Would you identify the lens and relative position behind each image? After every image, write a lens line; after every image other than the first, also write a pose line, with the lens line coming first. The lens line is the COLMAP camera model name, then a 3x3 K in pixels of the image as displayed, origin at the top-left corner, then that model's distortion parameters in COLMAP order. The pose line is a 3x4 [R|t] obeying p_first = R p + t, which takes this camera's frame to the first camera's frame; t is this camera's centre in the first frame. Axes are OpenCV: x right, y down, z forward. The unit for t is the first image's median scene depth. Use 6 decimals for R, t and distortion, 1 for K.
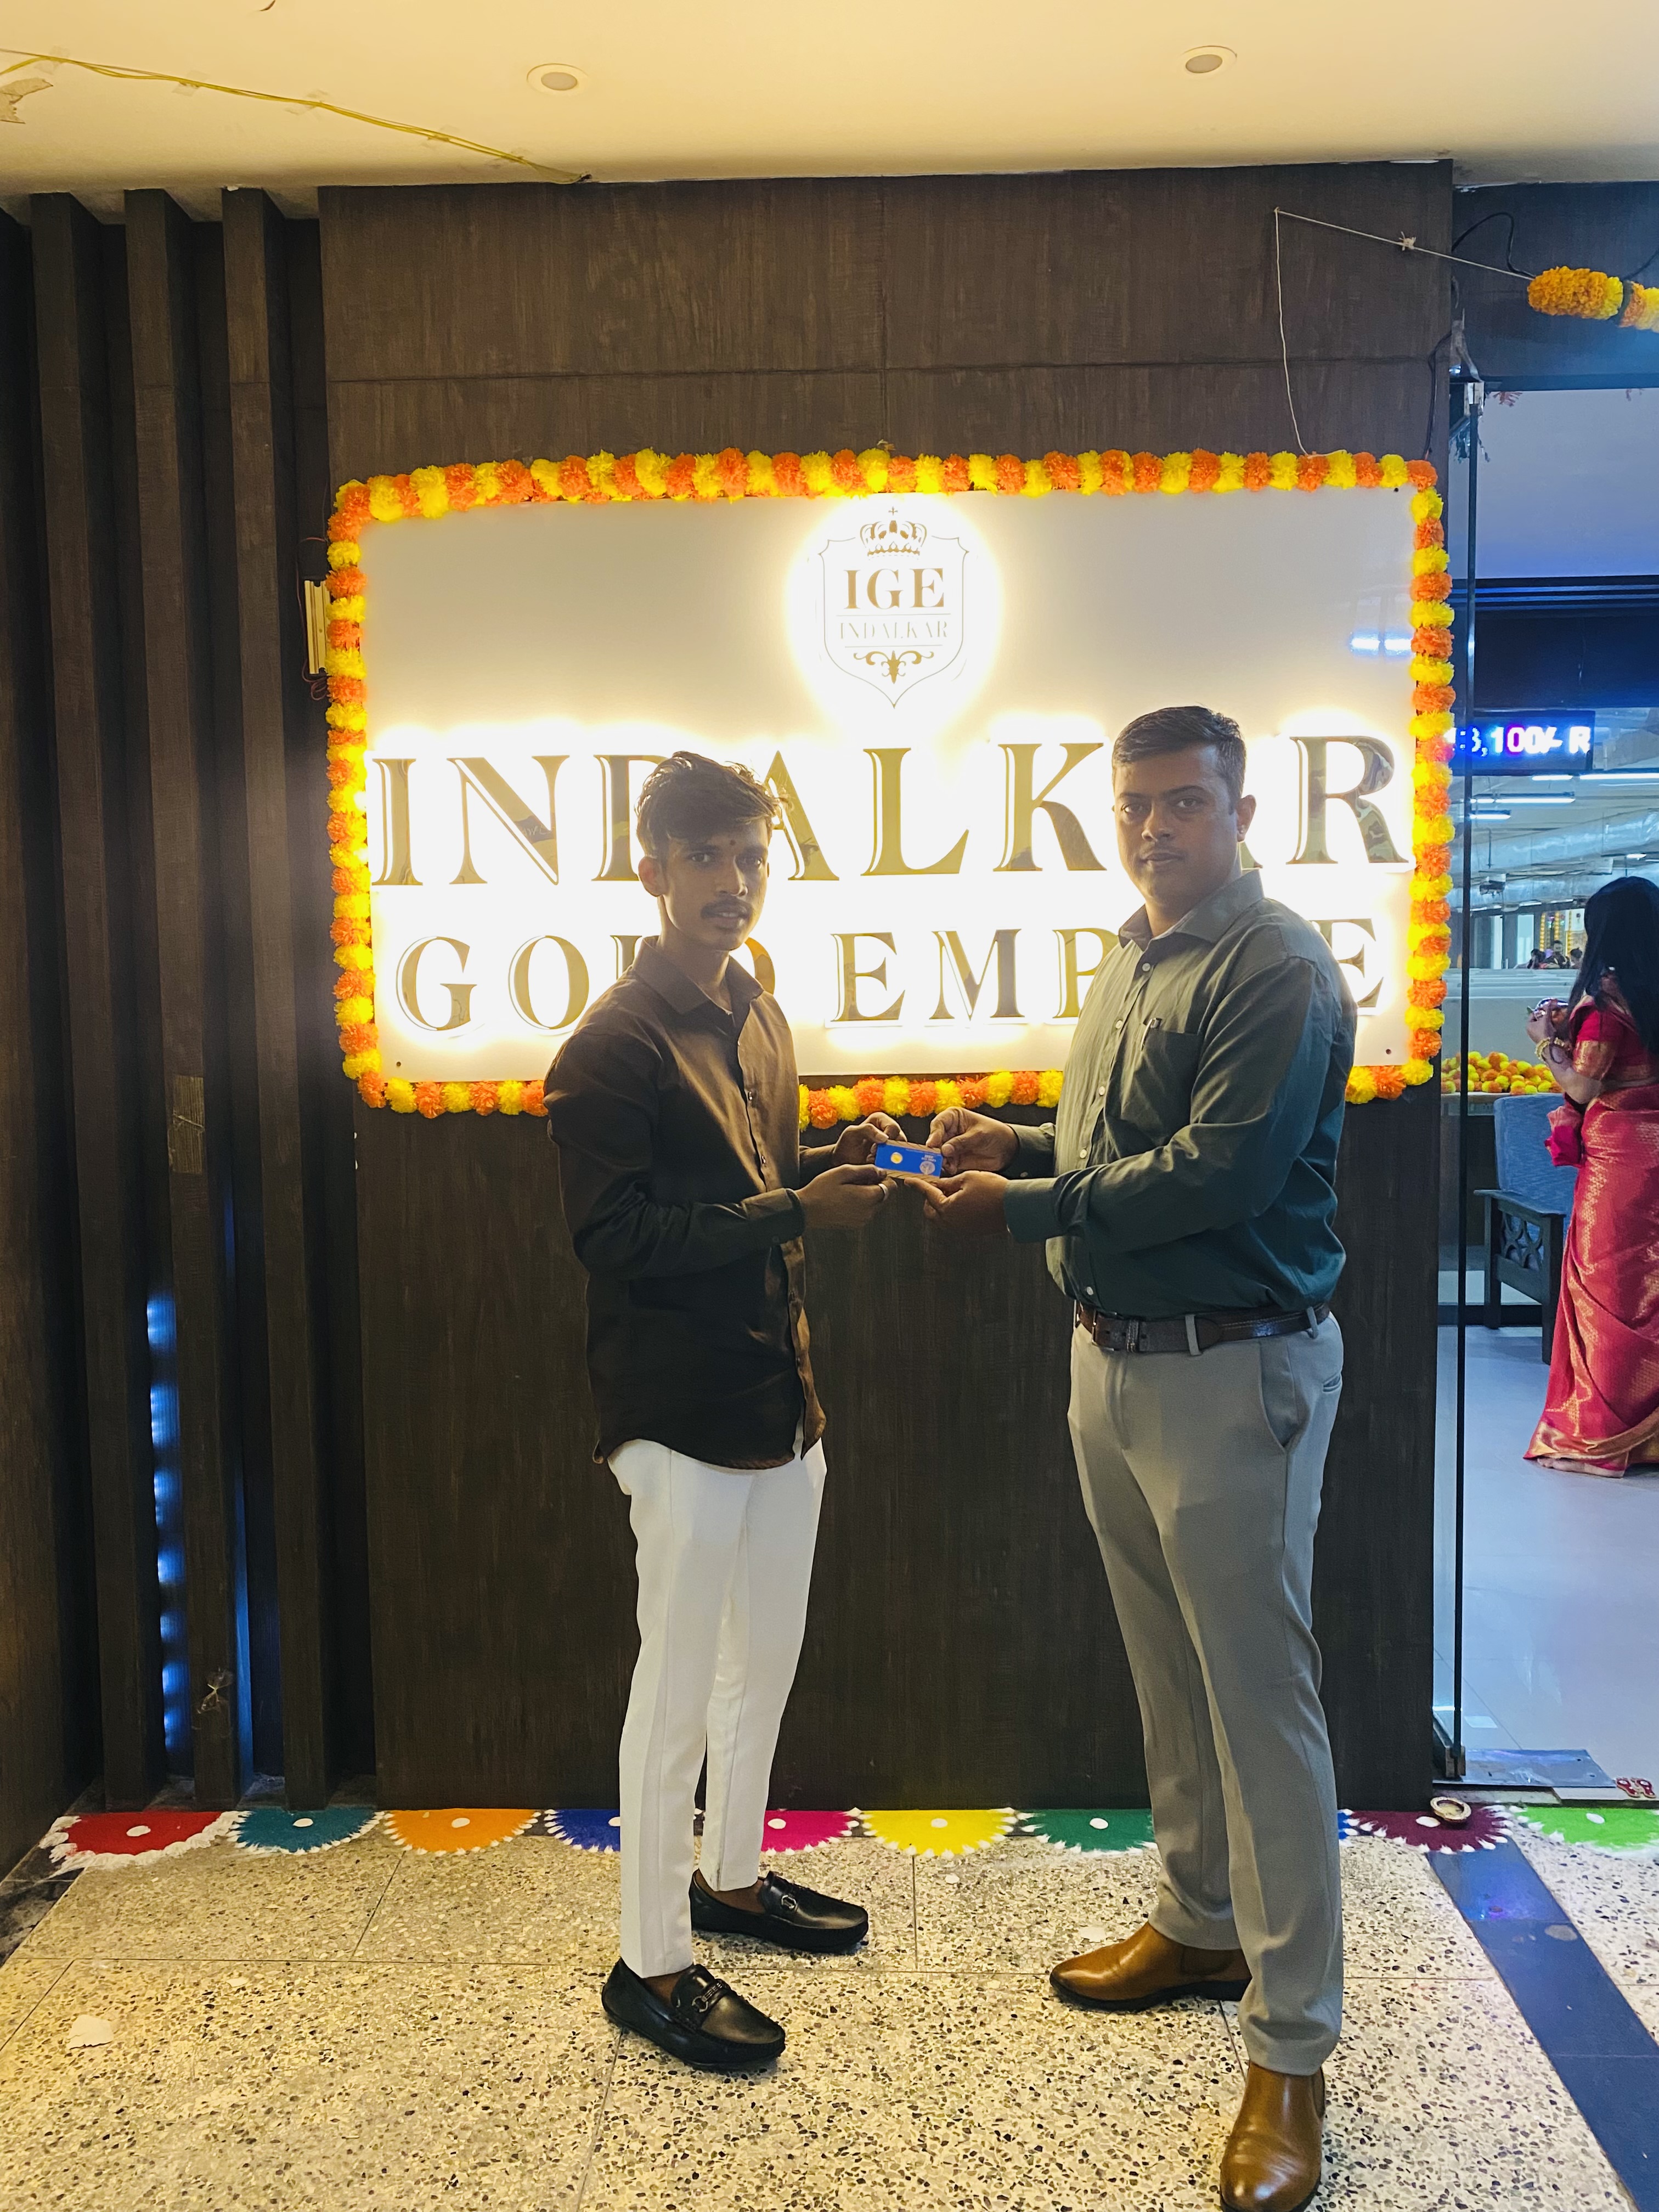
lens RADIAL K [[1667.6, 0, 839.3], [0, 1667.6, 1082.2], [0, 0, 1]] dist [0.004965, 0.007065]
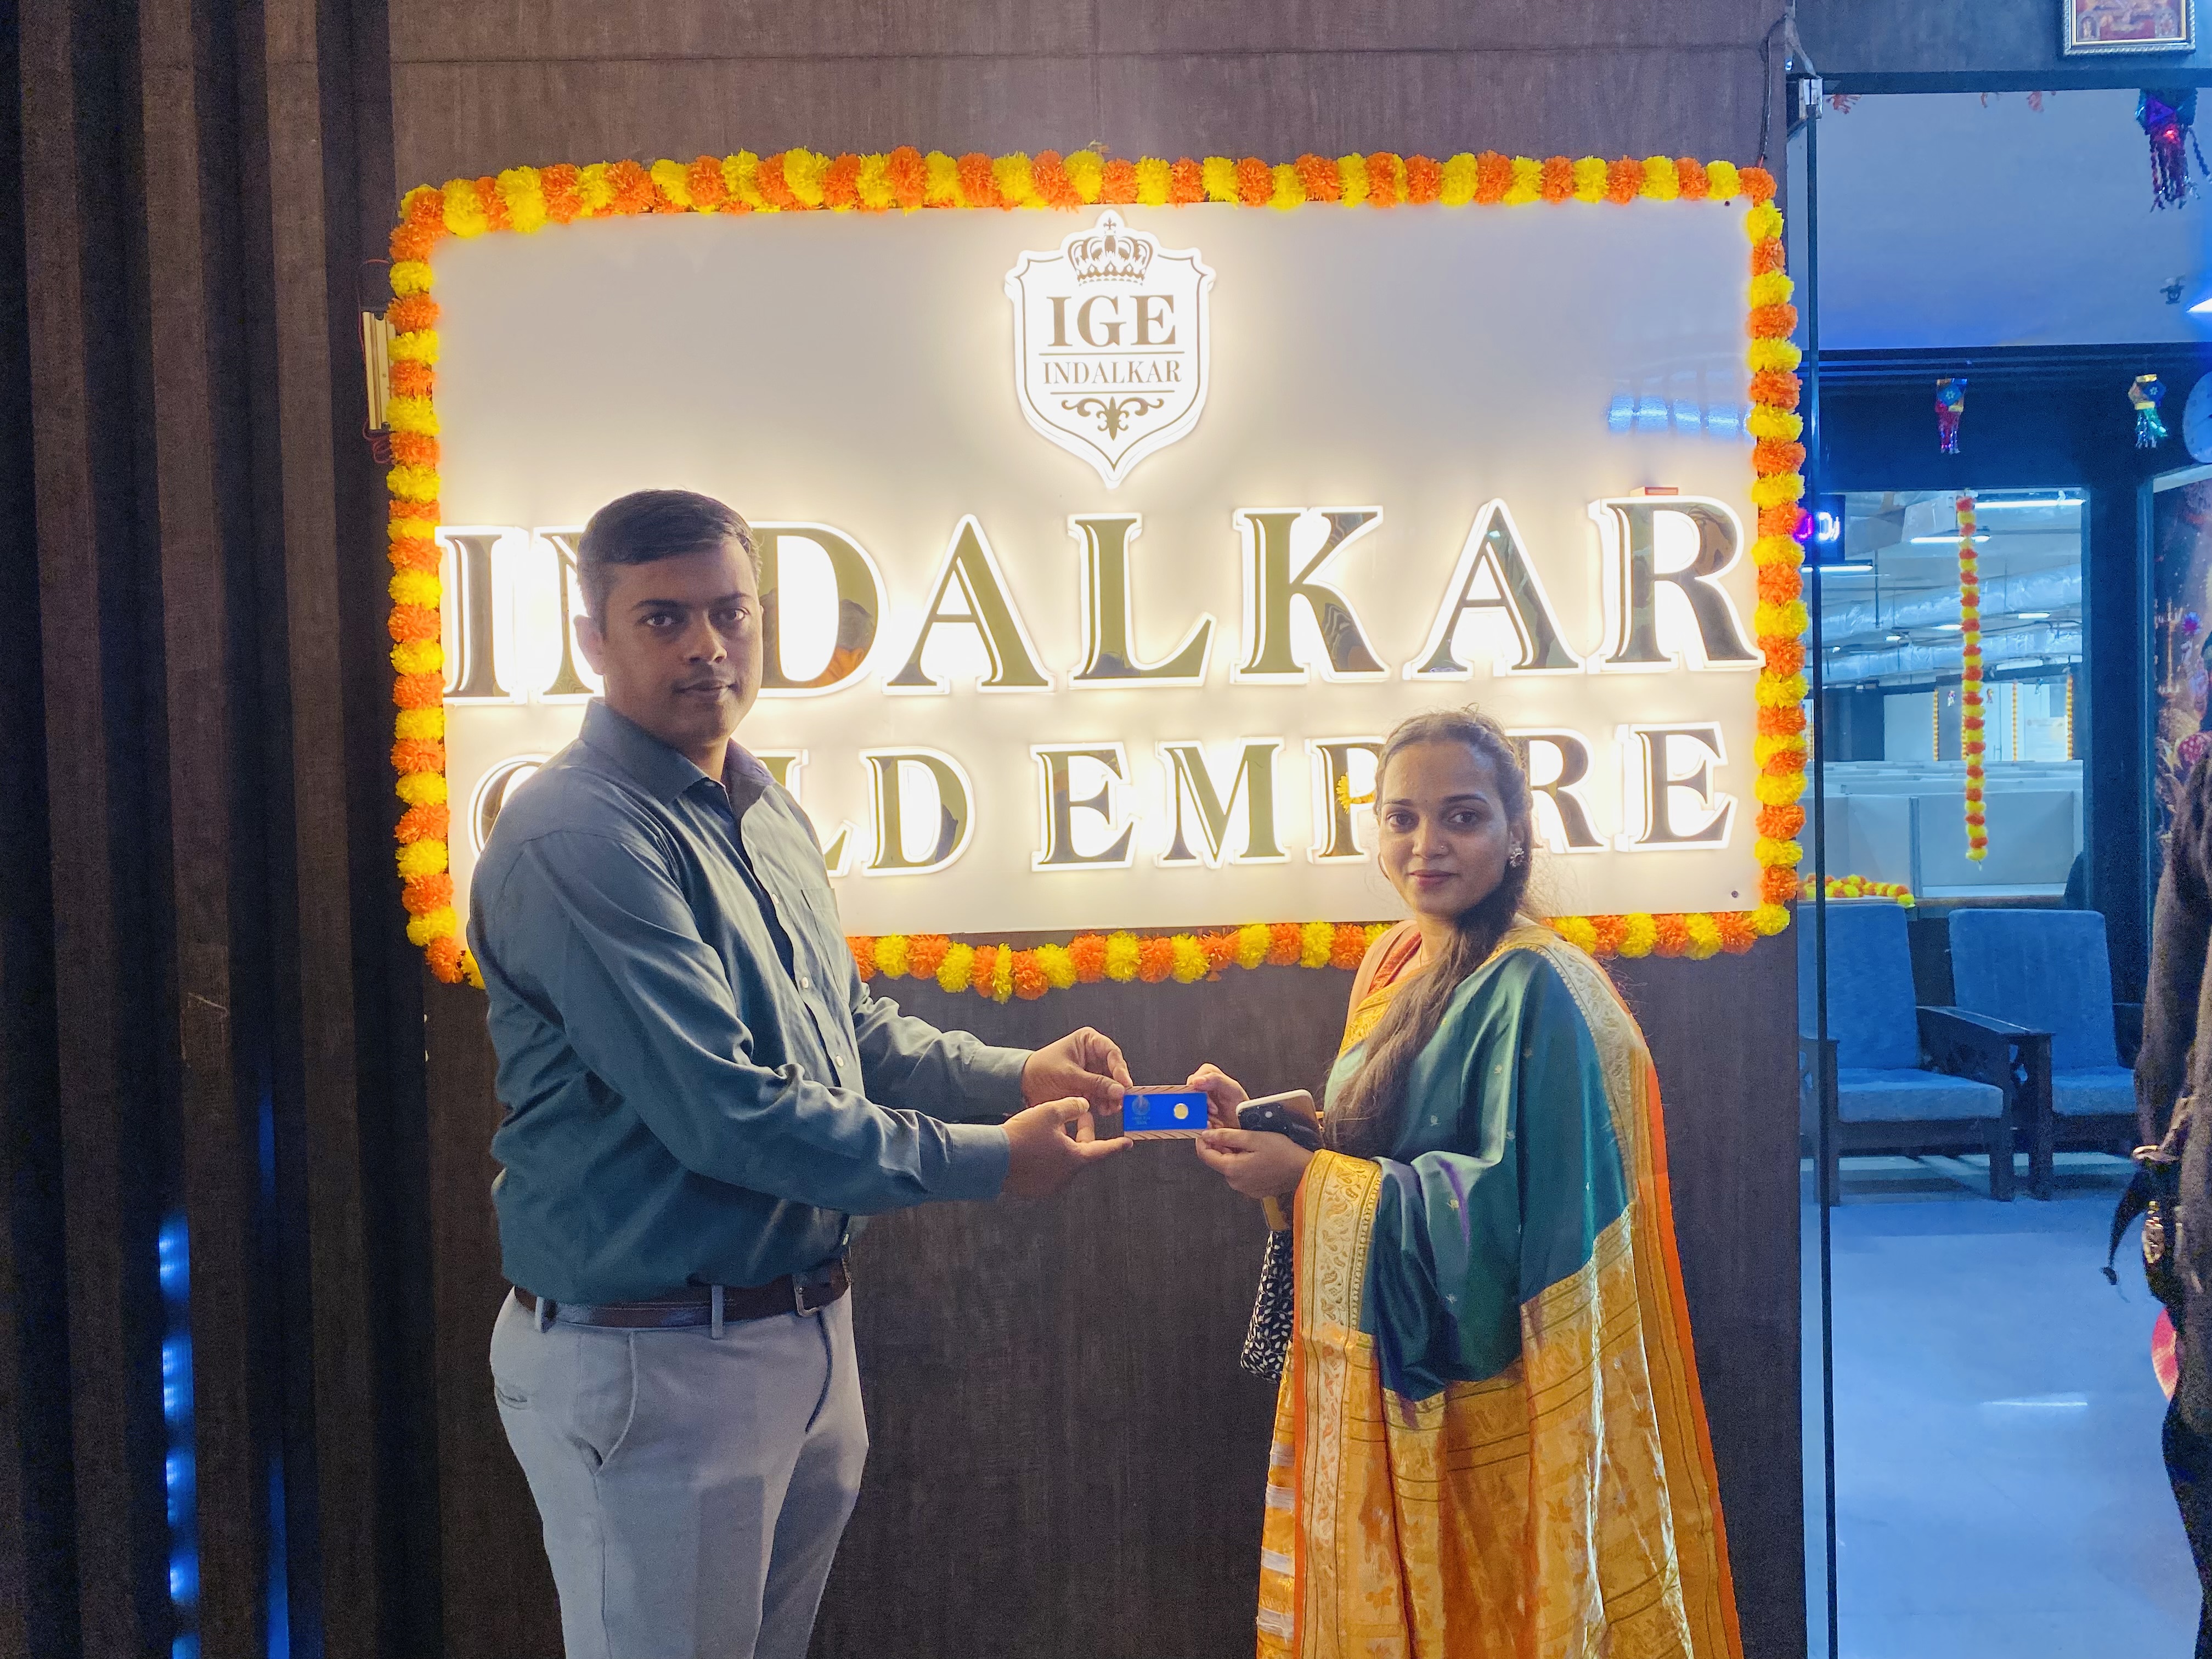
lens RADIAL K [[1704.5, 0, 1111.0], [0, 1704.5, 797.8], [0, 0, 1]] dist [0.010920, -0.006467]
pose [[0.999054, -0.009865, 0.042361, -0.004403], [0.011967, 0.998694, -0.049663, -0.028214], [-0.041816, 0.050123, 0.997867, 0.198449]]
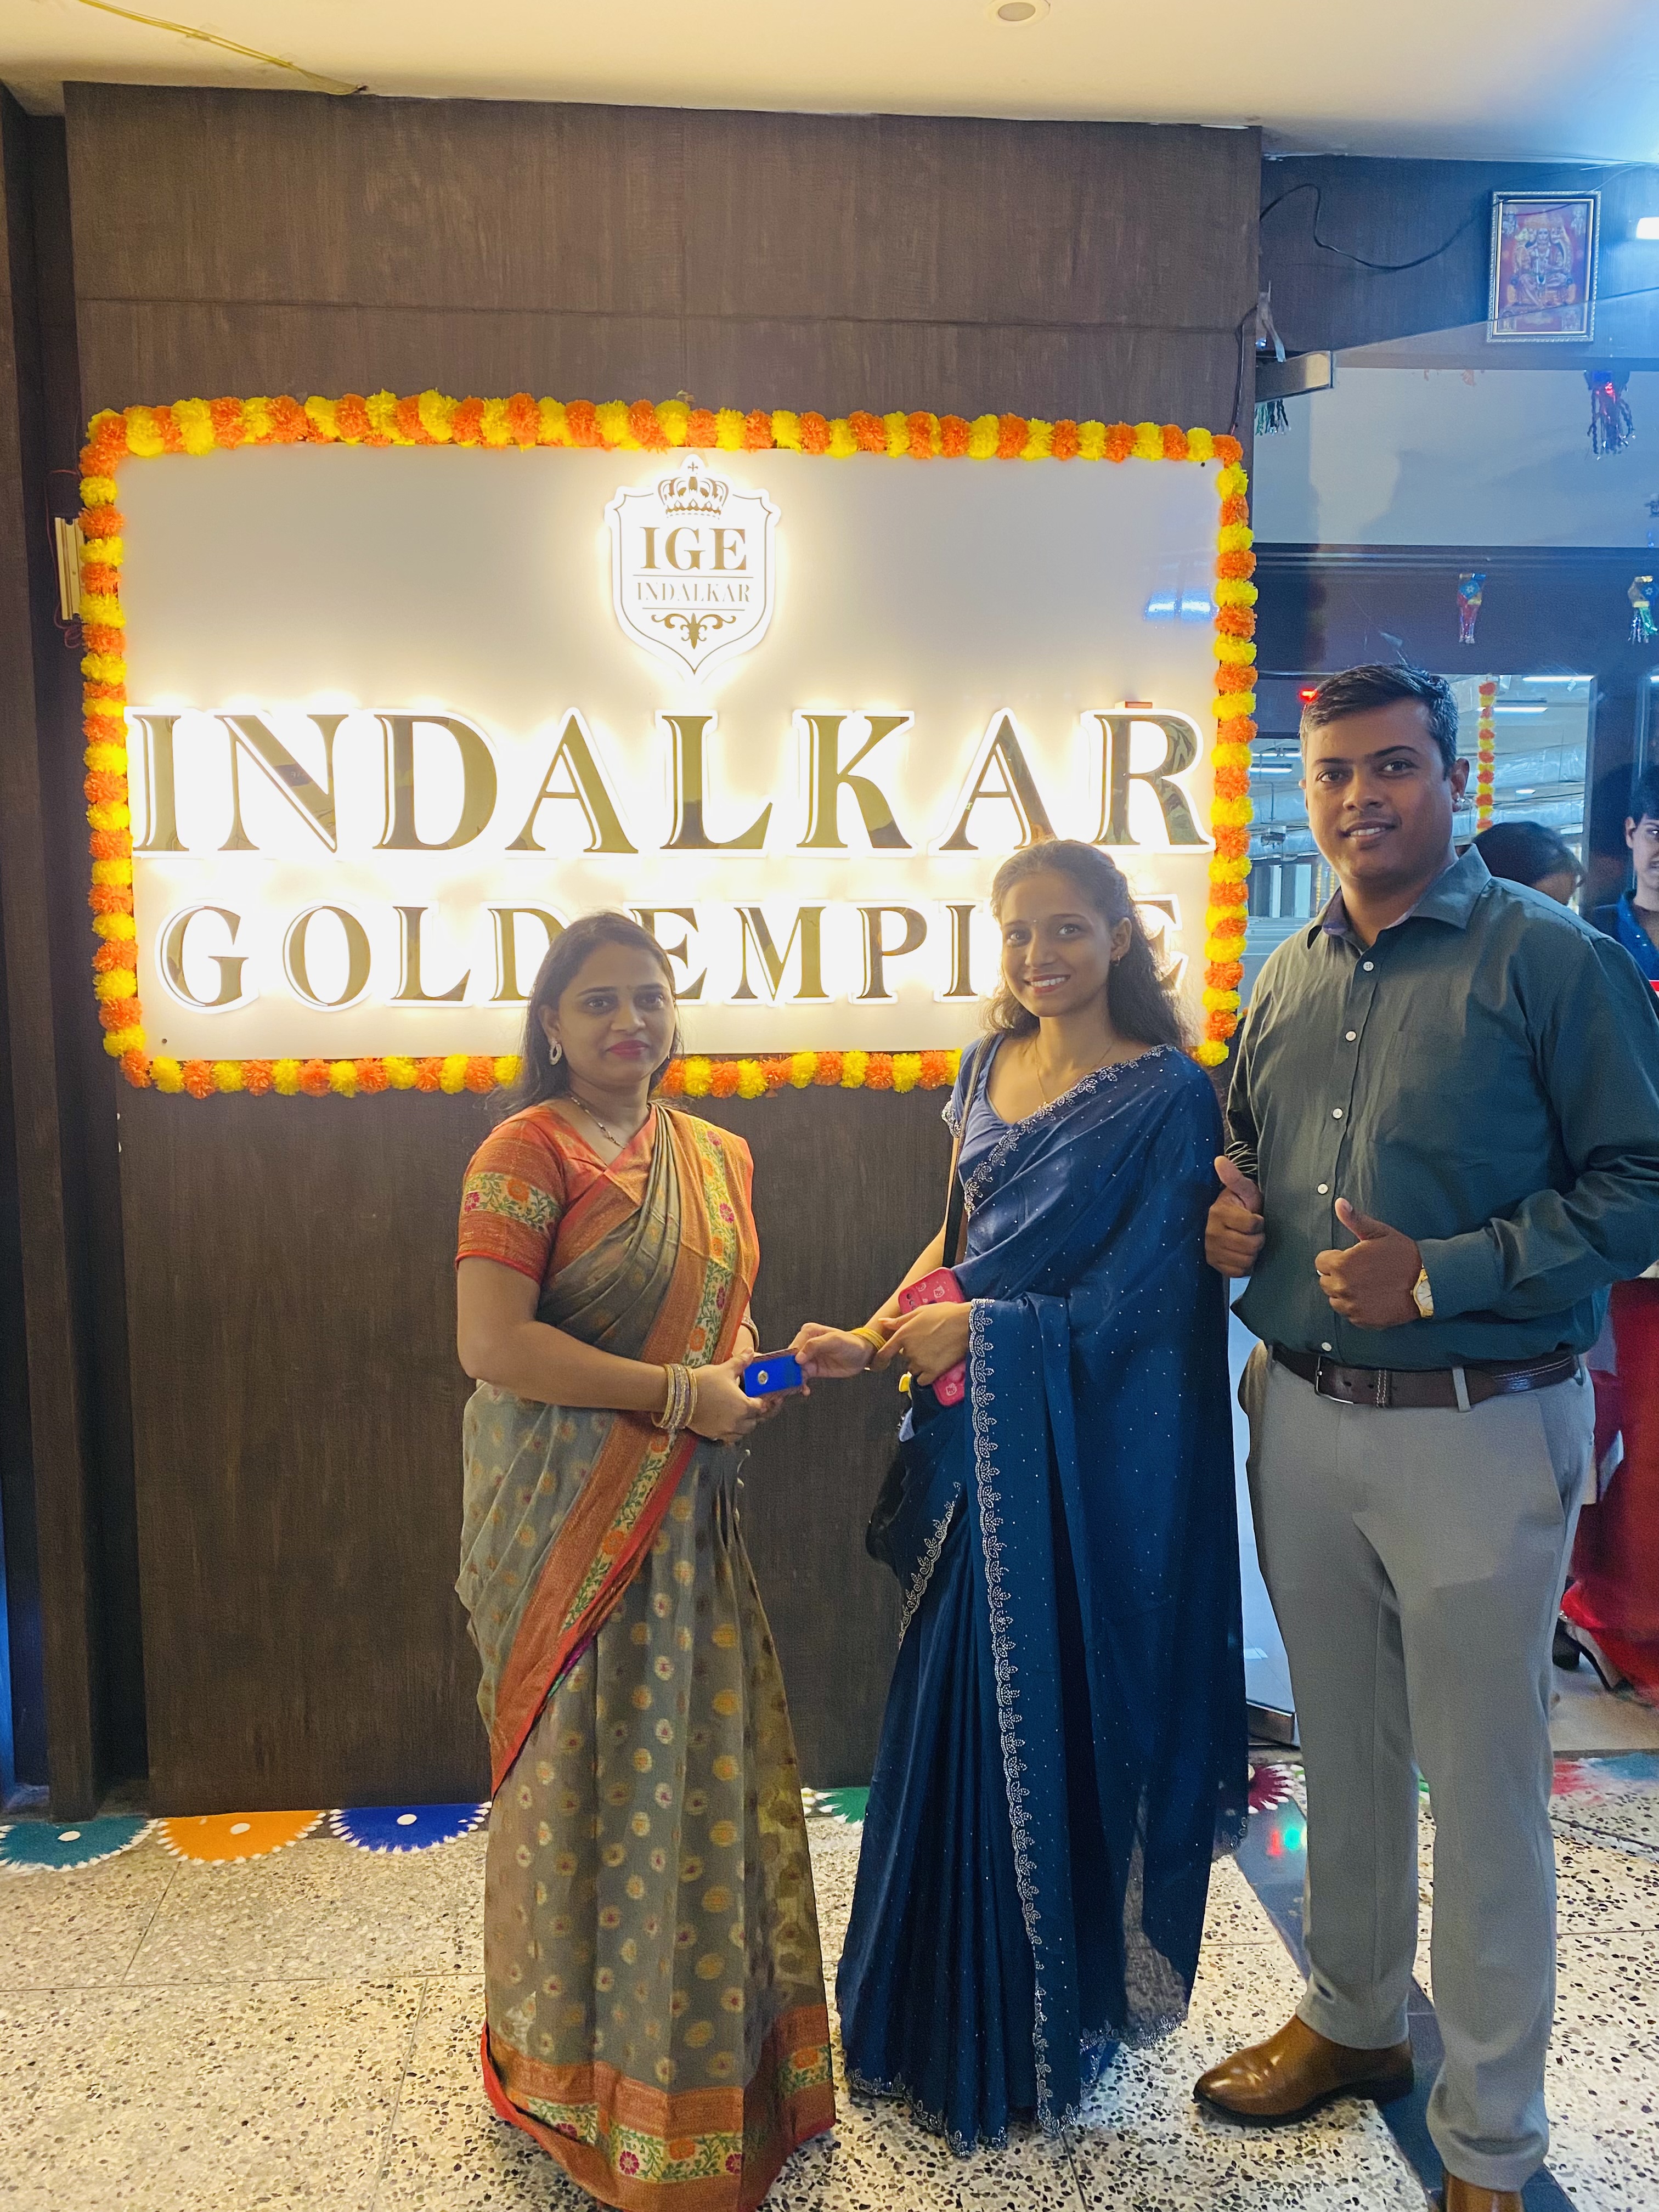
lens RADIAL K [[1669.0, 0, 805.6], [0, 1669.0, 1088.2], [0, 0, 1]] dist [0.012899, -0.003571]
pose [[0.994801, 0.000553, 0.101835, -0.001138], [-0.004434, 0.999272, 0.037883, -0.022244], [-0.101740, -0.038137, 0.994080, 0.025061]]
